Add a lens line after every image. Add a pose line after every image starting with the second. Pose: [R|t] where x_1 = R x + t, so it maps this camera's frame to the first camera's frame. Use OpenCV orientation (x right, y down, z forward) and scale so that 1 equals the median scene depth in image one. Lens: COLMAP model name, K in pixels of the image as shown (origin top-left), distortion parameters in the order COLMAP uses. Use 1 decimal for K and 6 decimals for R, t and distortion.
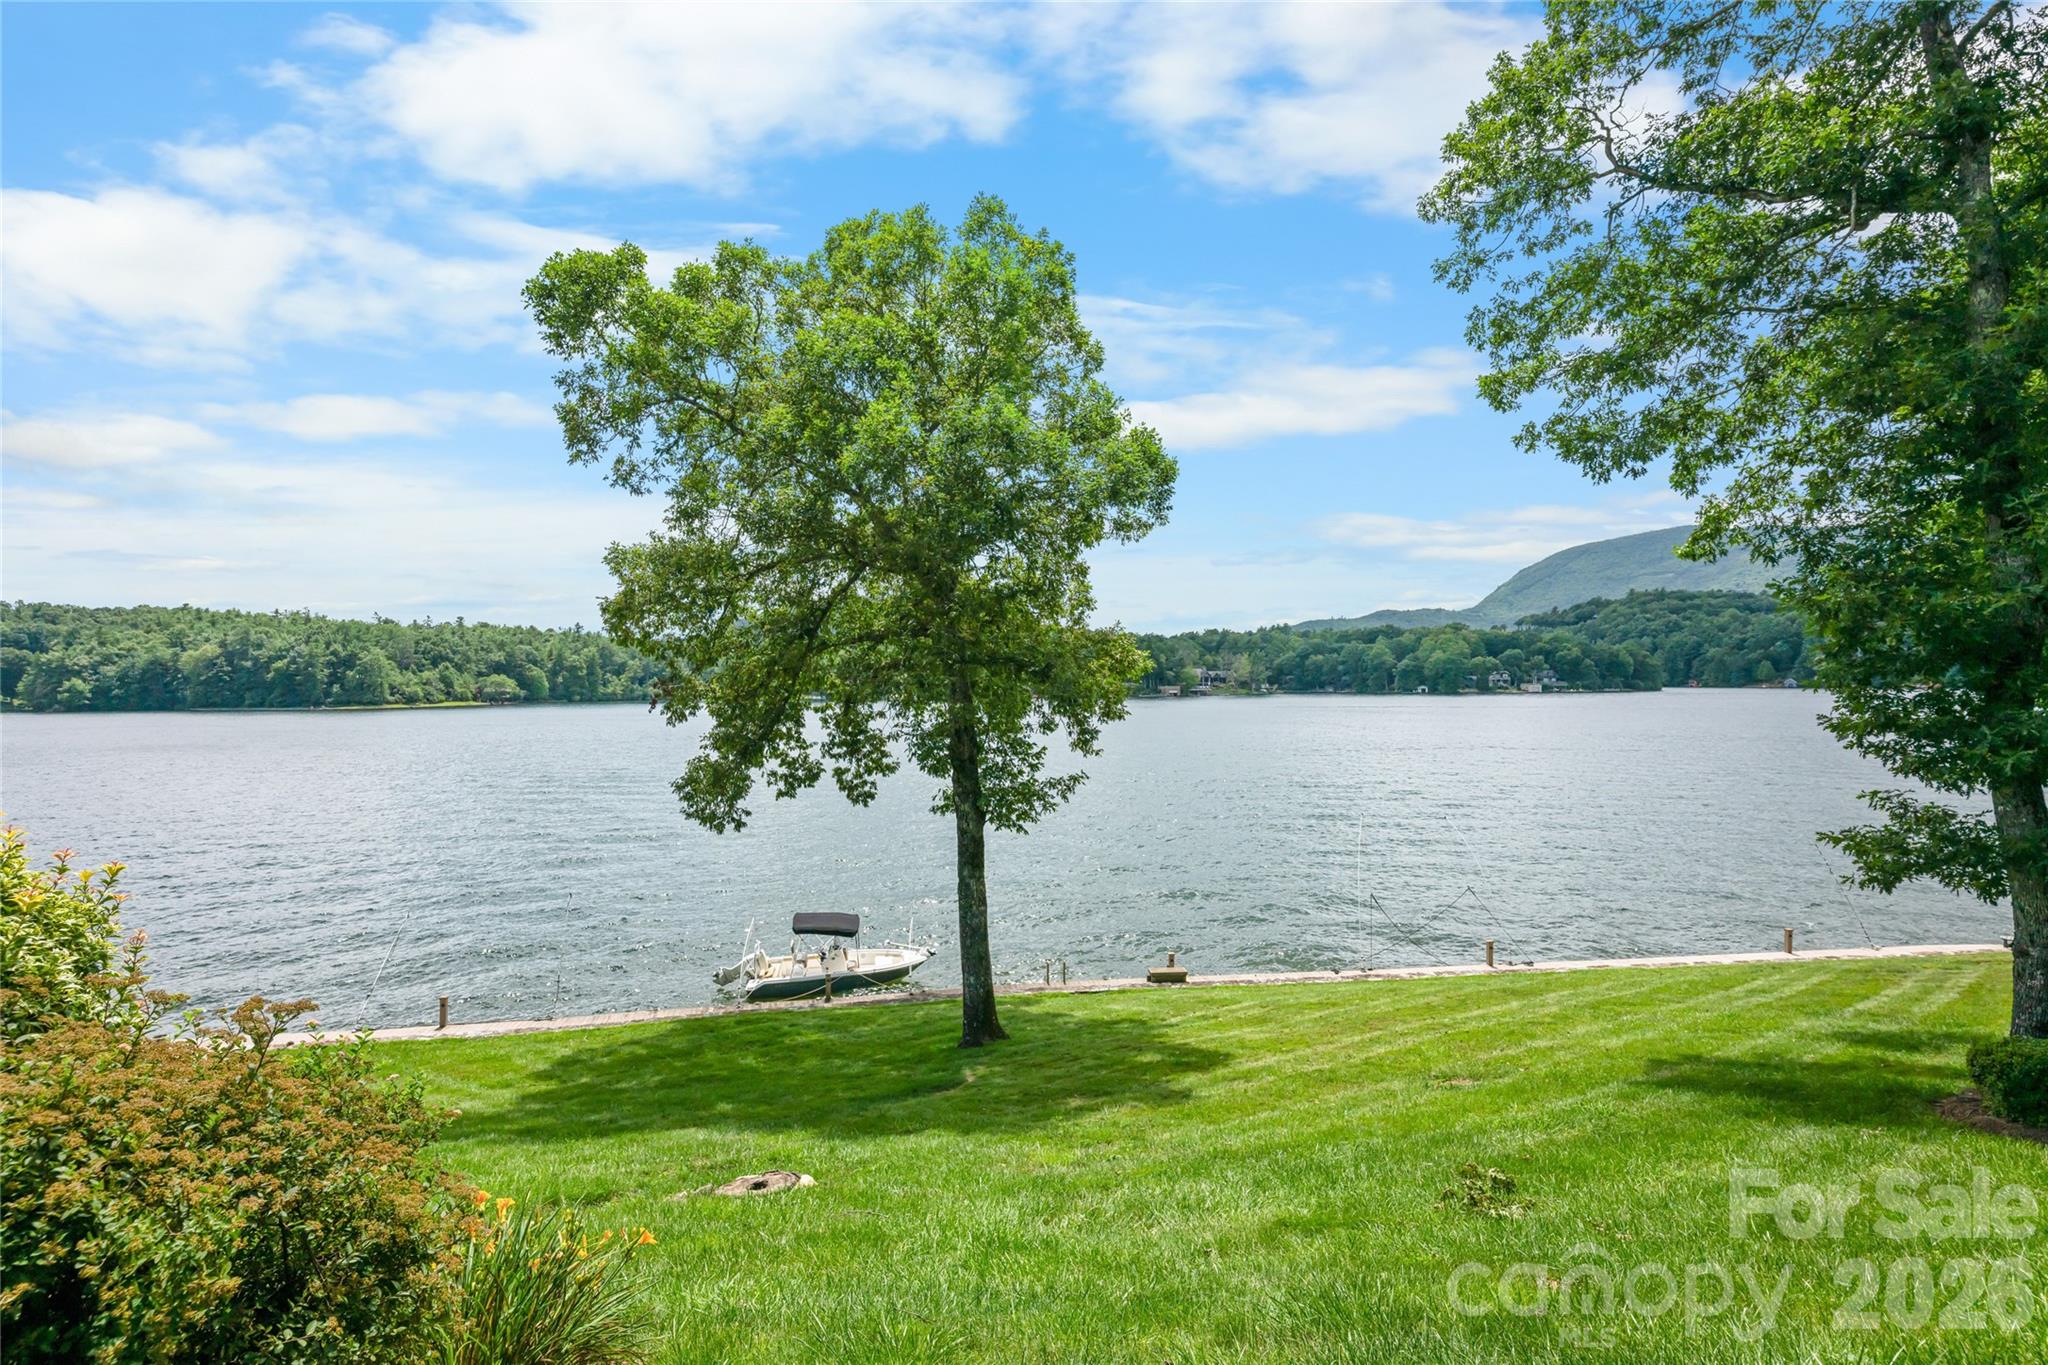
lens RADIAL K [[982.4, 0, 1029.1], [0, 982.4, 678.7], [0, 0, 1]] dist [-0.001693, 0.000560]
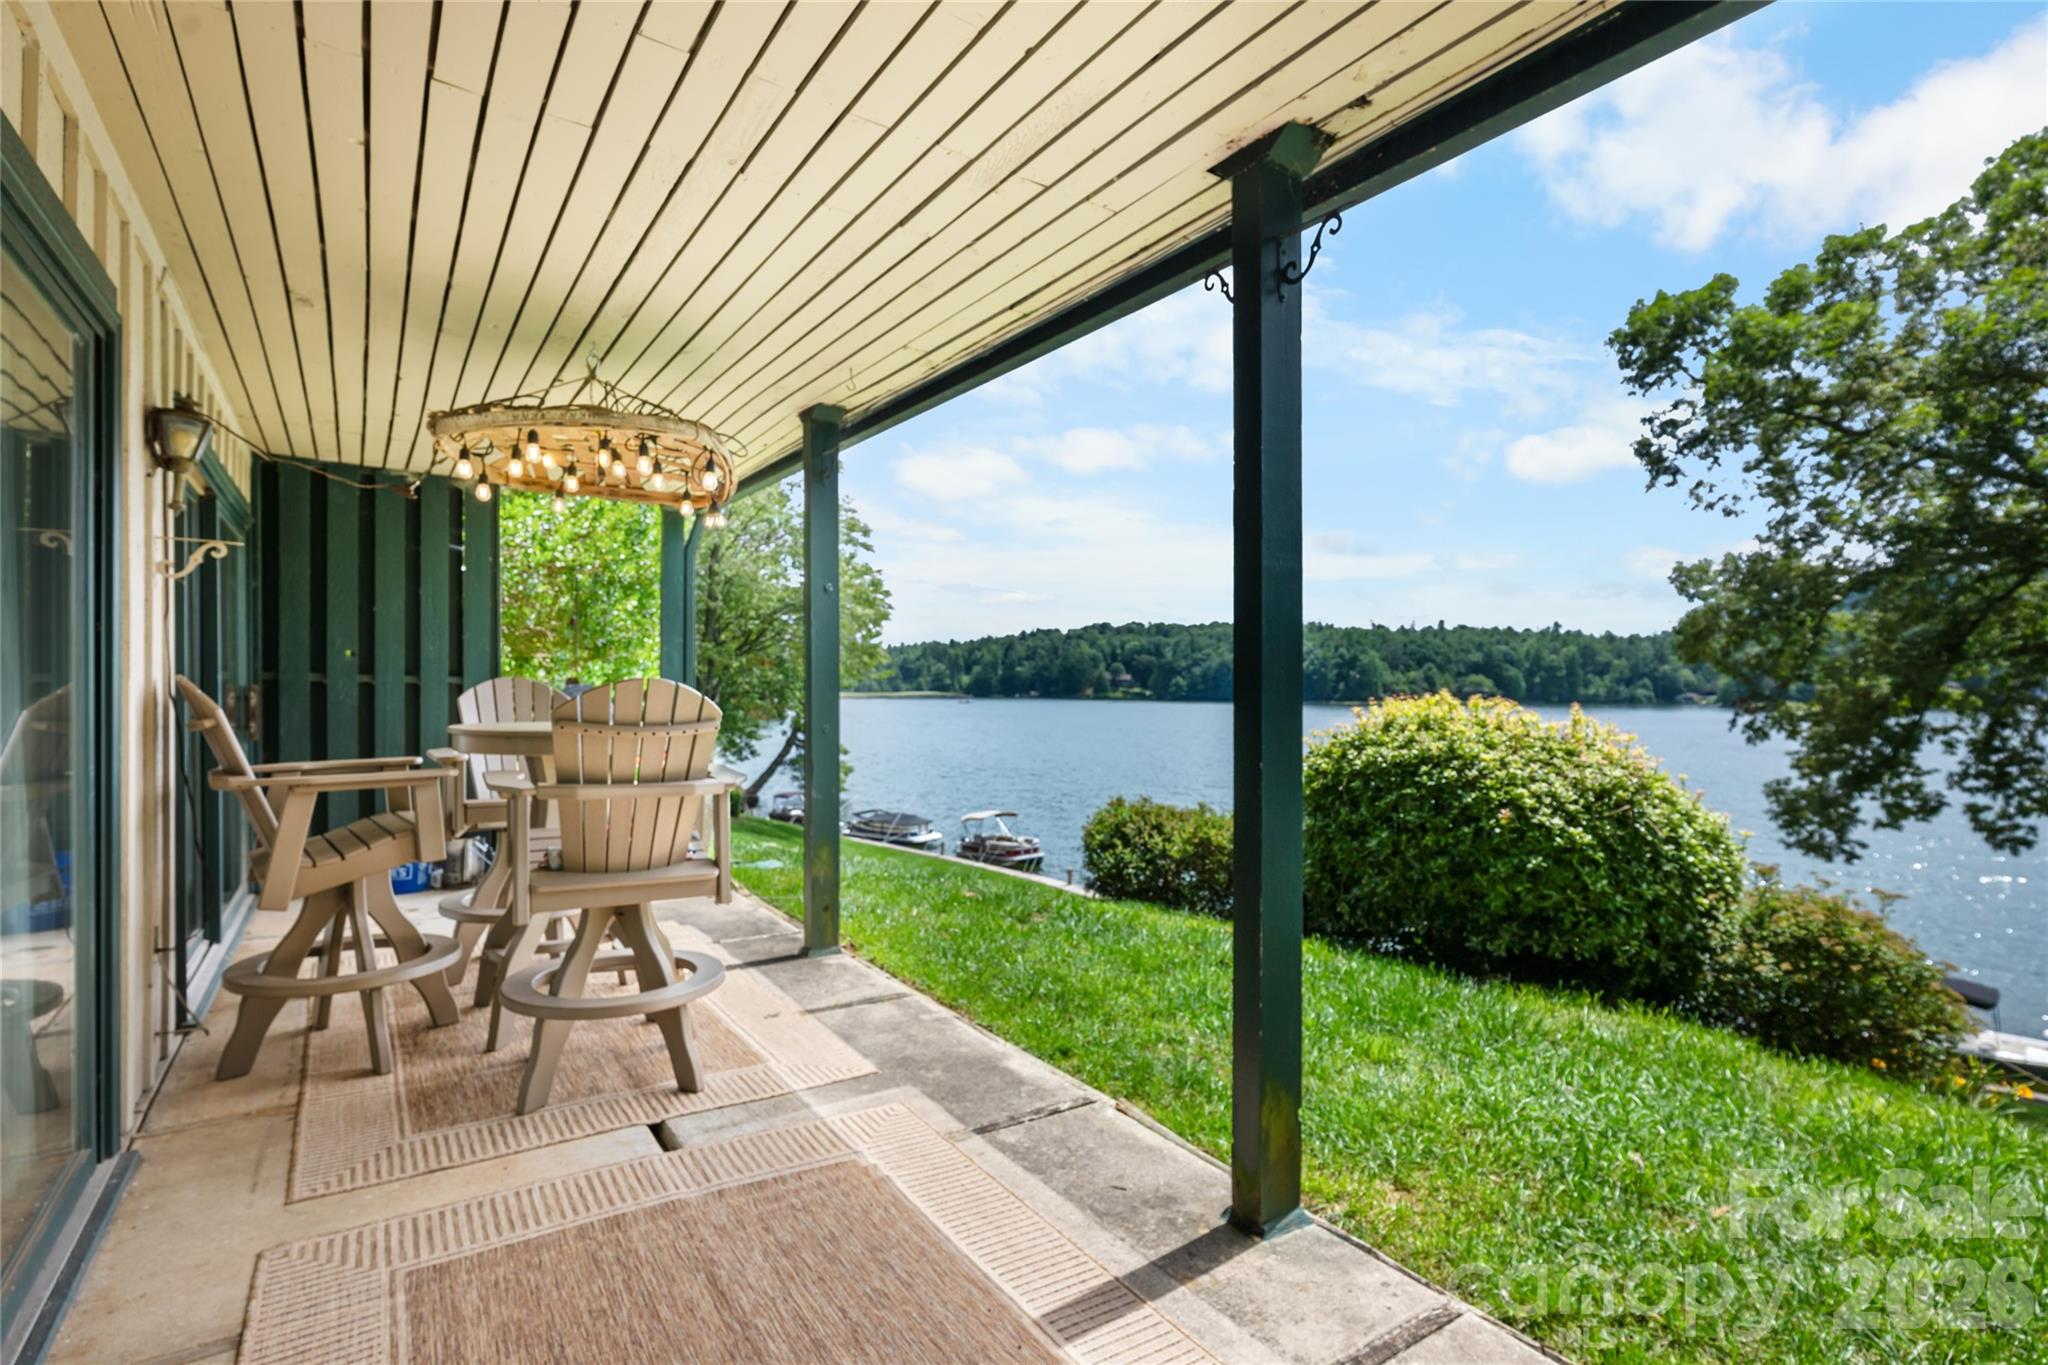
lens RADIAL K [[982.4, 0, 1020.0], [0, 982.4, 685.2], [0, 0, 1]] dist [-0.001693, 0.000560]
pose [[0.597961, 0.010546, -0.801456, -0.012621], [-0.005149, 0.999943, 0.009317, -0.012747], [0.801509, -0.001445, 0.597981, -0.137456]]
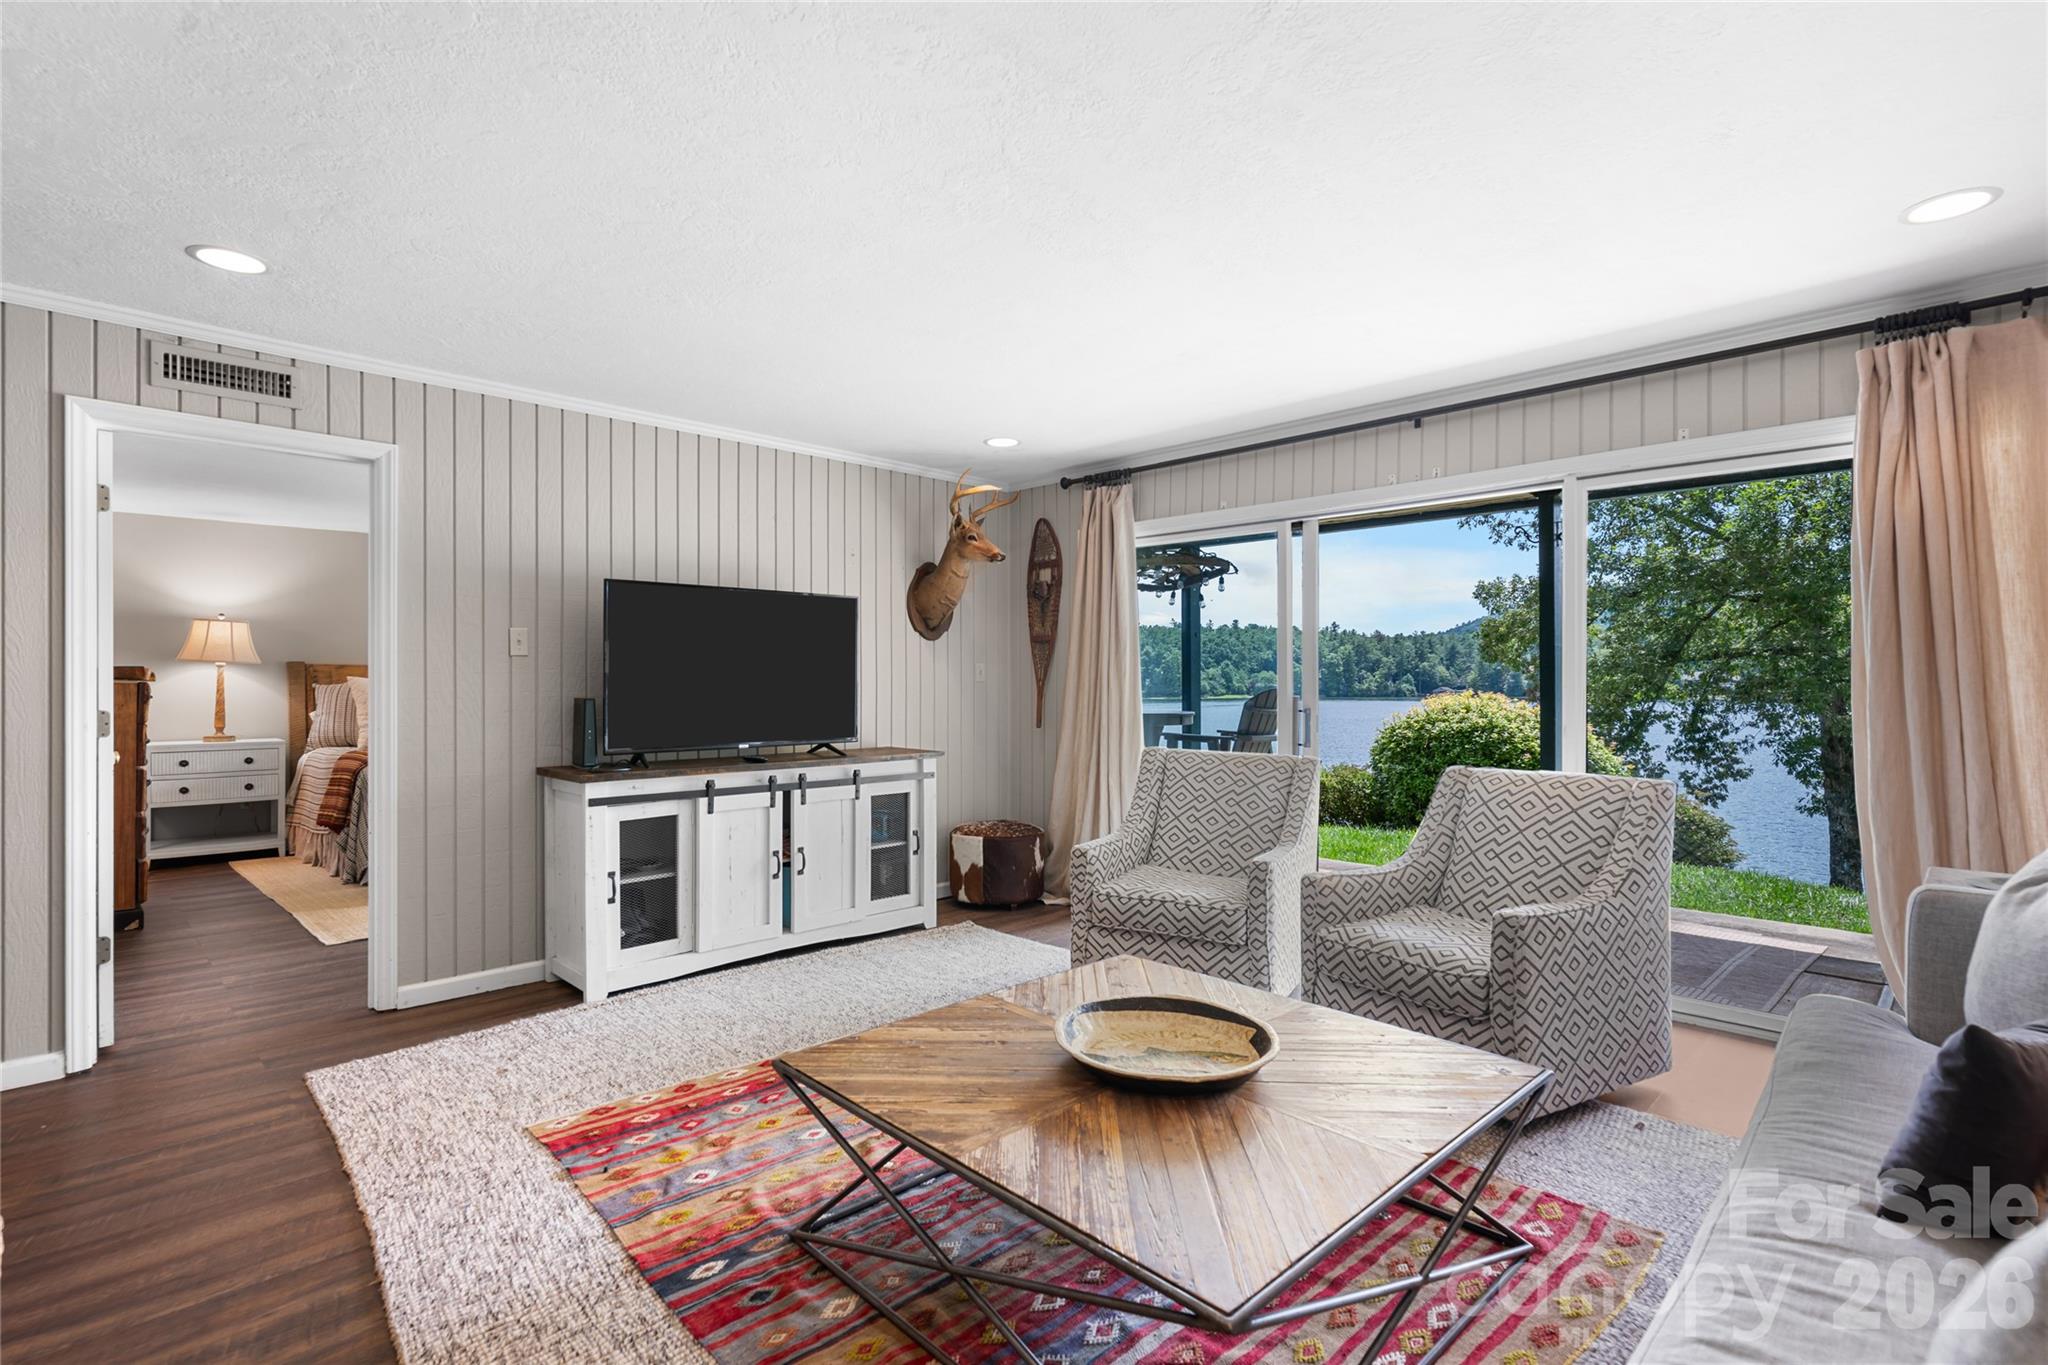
lens RADIAL K [[982.4, 0, 1034.2], [0, 982.4, 690.6], [0, 0, 1]] dist [-0.001693, 0.000560]
pose [[0.747390, 0.015173, -0.664213, -0.007656], [-0.004760, 0.999836, 0.017483, -0.015147], [0.664369, -0.009905, 0.747339, -0.313797]]
